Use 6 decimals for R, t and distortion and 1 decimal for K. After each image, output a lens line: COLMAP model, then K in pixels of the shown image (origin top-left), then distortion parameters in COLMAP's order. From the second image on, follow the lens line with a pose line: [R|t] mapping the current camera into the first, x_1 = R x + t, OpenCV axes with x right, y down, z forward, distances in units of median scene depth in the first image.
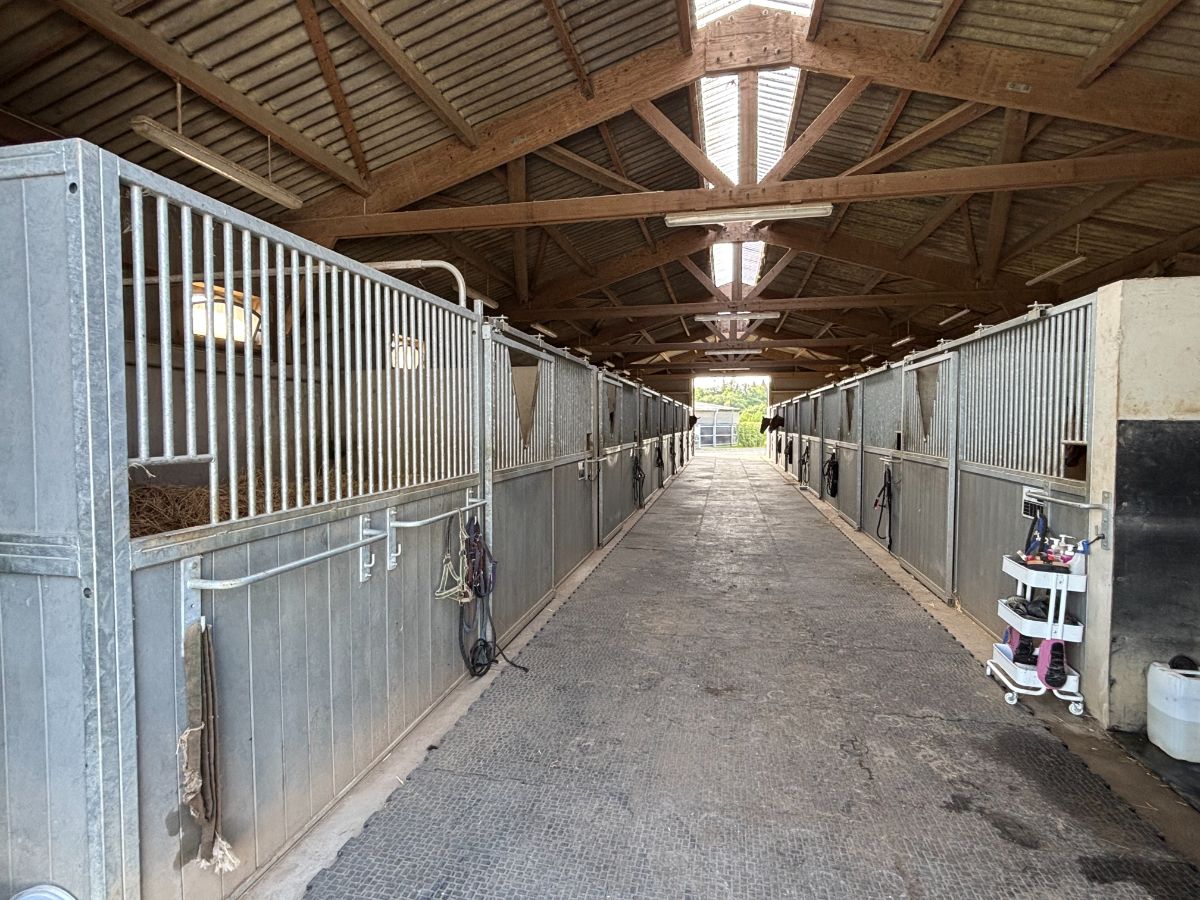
lens RADIAL K [[592.6, 0, 600.0], [0, 592.6, 450.0], [0, 0, 1]] dist [-0.142315, 0.000067]
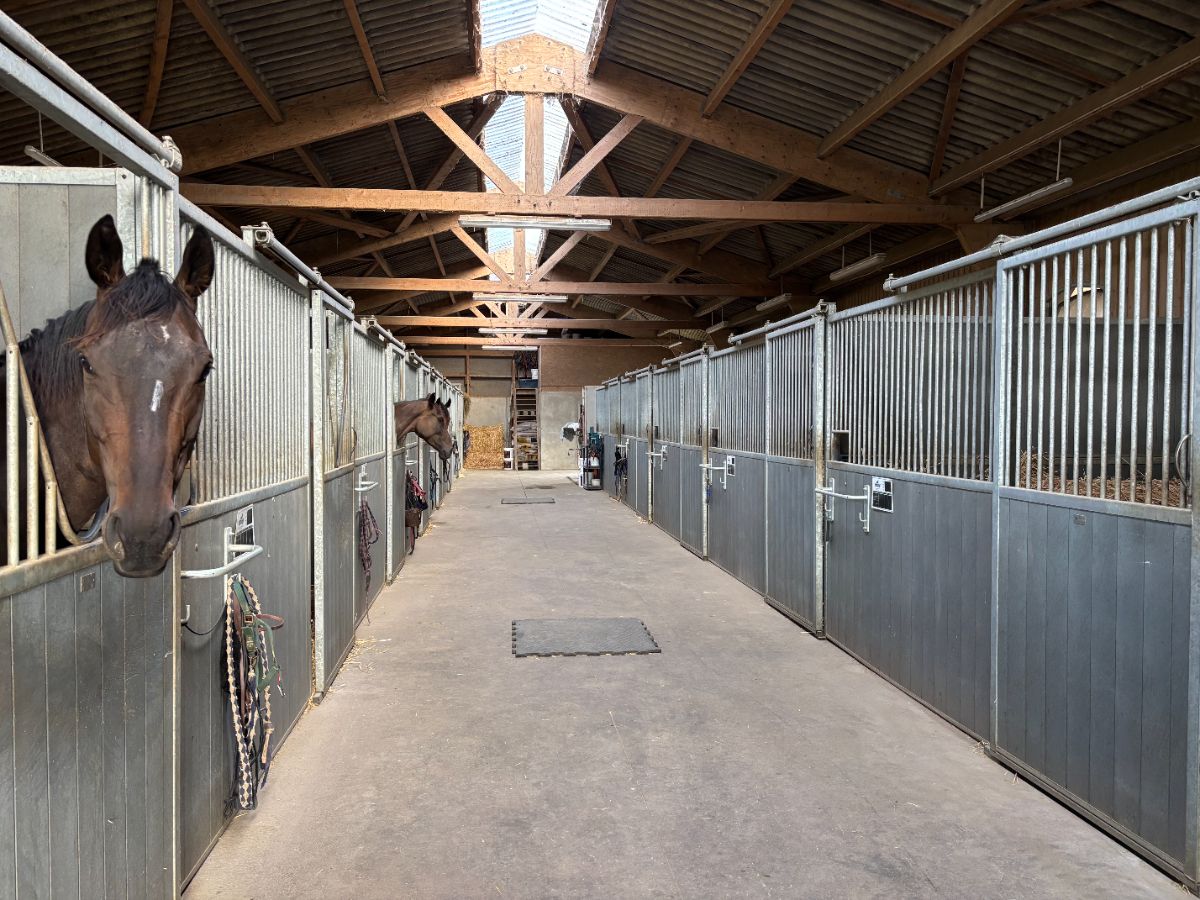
lens RADIAL K [[908.7, 0, 600.0], [0, 908.7, 450.0], [0, 0, 1]] dist [0.000374, -0.000009]
pose [[0.956518, -0.007041, 0.291589, -0.048371], [0.008920, 0.999947, -0.005113, 0.001700], [-0.291537, 0.007492, 0.956530, -0.267772]]
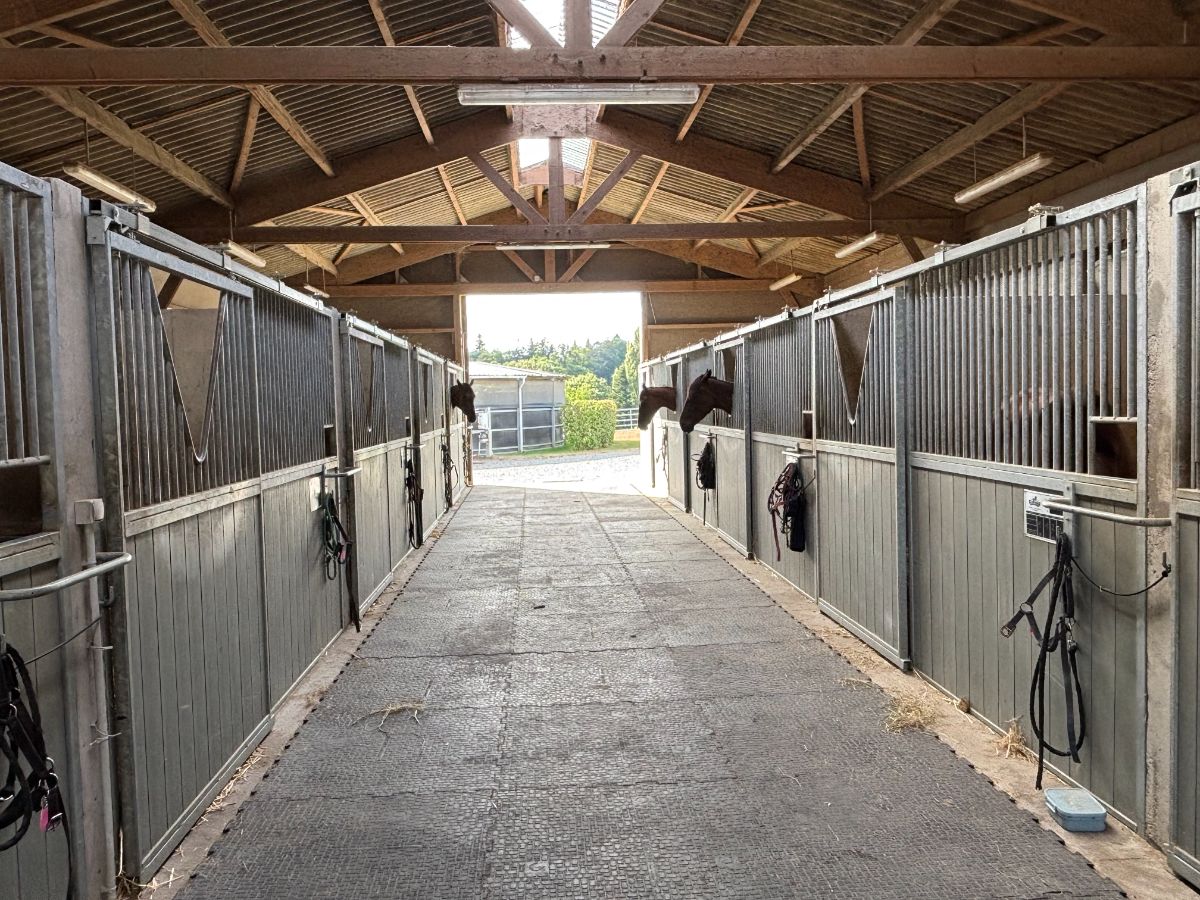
lens RADIAL K [[913.5, 0, 600.0], [0, 913.5, 450.0], [0, 0, 1]] dist [-0.250202, 0.000993]
pose [[0.965169, -0.036534, 0.259064, 0.059354], [0.035710, 0.999331, 0.007889, -0.012382], [-0.259179, 0.001637, 0.965828, 0.273204]]
